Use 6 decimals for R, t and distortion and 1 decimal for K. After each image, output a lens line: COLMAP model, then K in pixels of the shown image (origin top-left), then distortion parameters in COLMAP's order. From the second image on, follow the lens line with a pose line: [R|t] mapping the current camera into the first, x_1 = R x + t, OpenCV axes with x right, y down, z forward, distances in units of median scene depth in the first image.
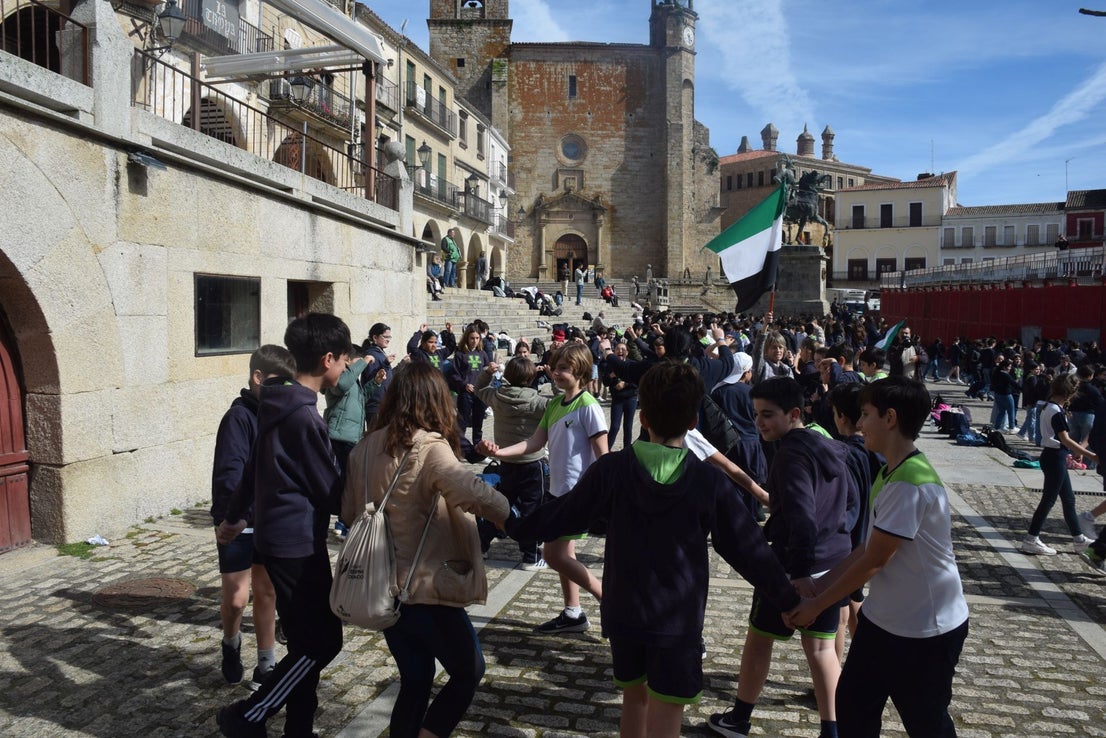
lens RADIAL K [[866.9, 0, 558.0], [0, 866.9, 369.1], [0, 0, 1]] dist [-0.156660, 0.119089]
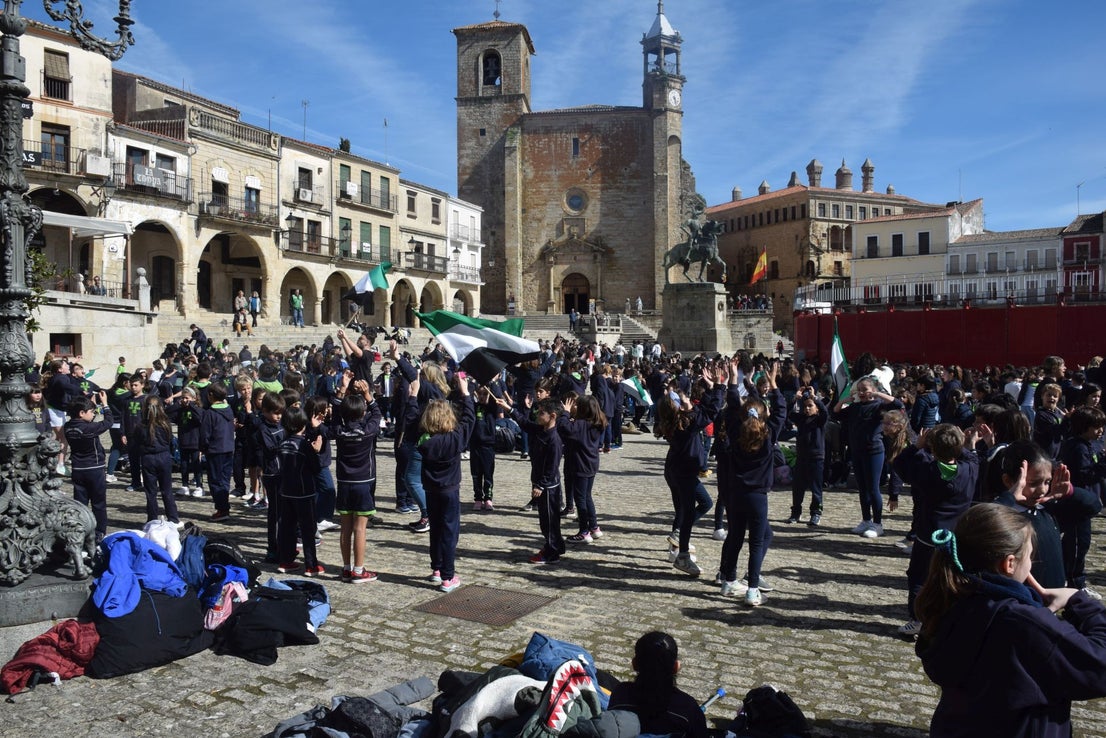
lens RADIAL K [[867.5, 0, 554.0], [0, 867.5, 374.7], [0, 0, 1]] dist [-0.151698, 0.111709]
pose [[0.979975, -0.001933, -0.199112, 0.221741], [-0.002765, 0.999724, -0.023314, 0.009257], [0.199102, 0.023398, 0.979699, -0.154949]]
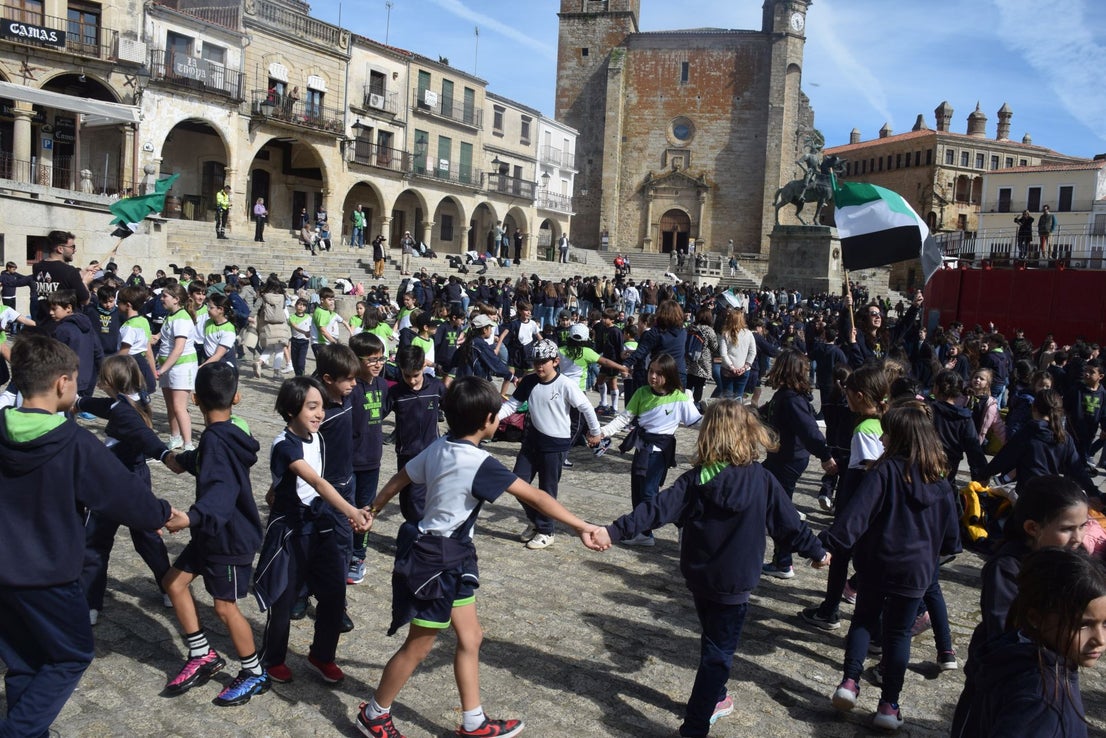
lens RADIAL K [[866.9, 0, 558.0], [0, 866.9, 369.1], [0, 0, 1]] dist [-0.156660, 0.119089]
pose [[0.951900, 0.078013, -0.296312, 0.211241], [-0.067658, 0.996691, 0.045056, 0.005476], [0.298847, -0.022841, 0.954028, -0.081059]]
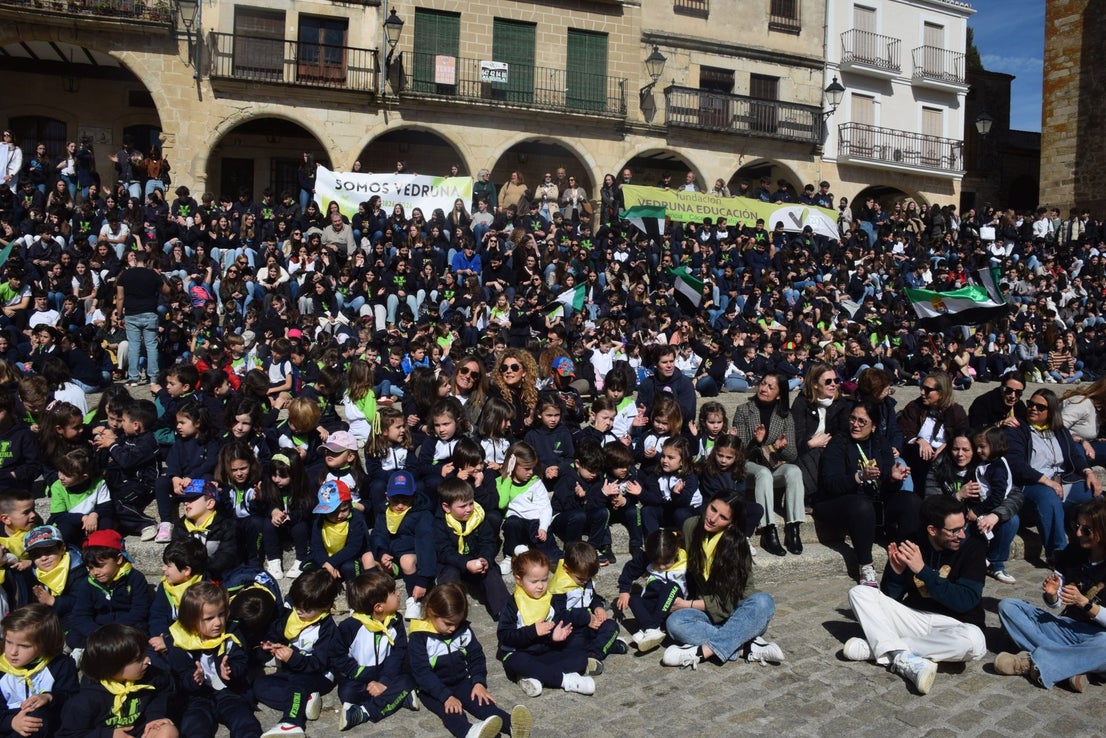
lens RADIAL K [[866.9, 0, 558.0], [0, 866.9, 369.1], [0, 0, 1]] dist [-0.156660, 0.119089]
pose [[0.495862, 0.056533, -0.866559, 0.215778], [-0.075840, 0.996885, 0.021639, -0.012311], [0.865083, 0.054990, 0.498605, 0.384655]]
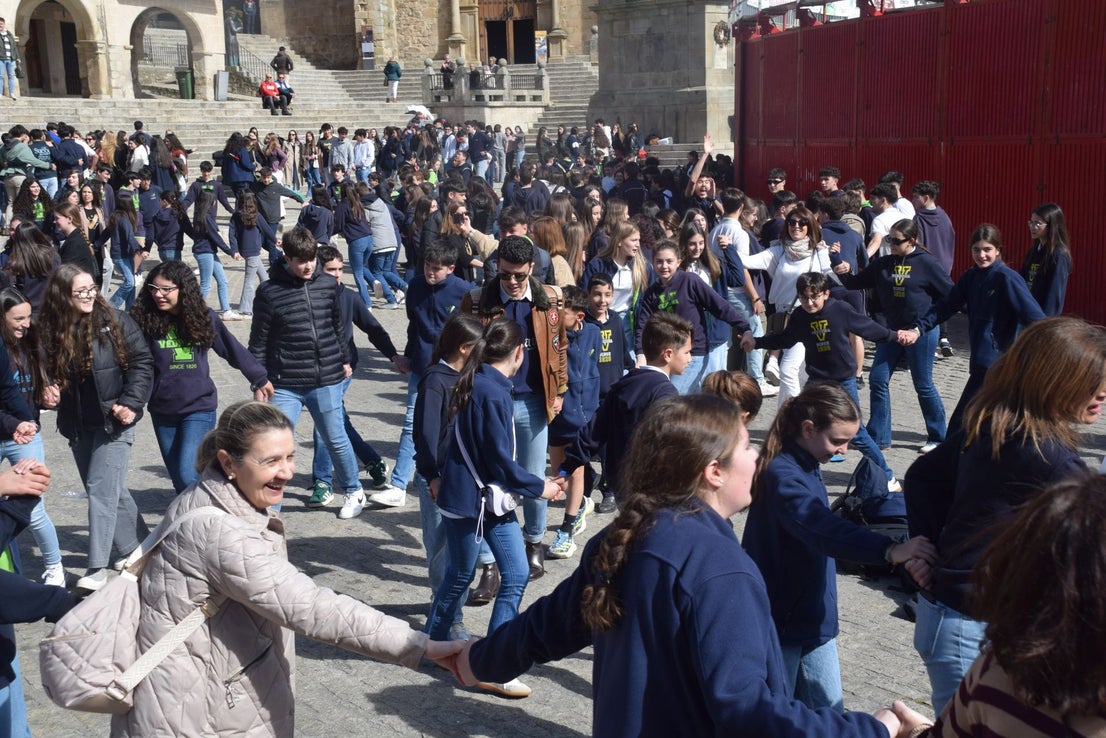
lens RADIAL K [[1582.8, 0, 553.0], [0, 1582.8, 369.0], [0, 0, 1]] dist [0.036112, 1.126353]
pose [[0.956674, 0.015801, -0.290732, 0.338278], [0.011097, 0.995822, 0.090637, -0.000095], [0.290950, -0.089936, 0.952502, 0.040152]]
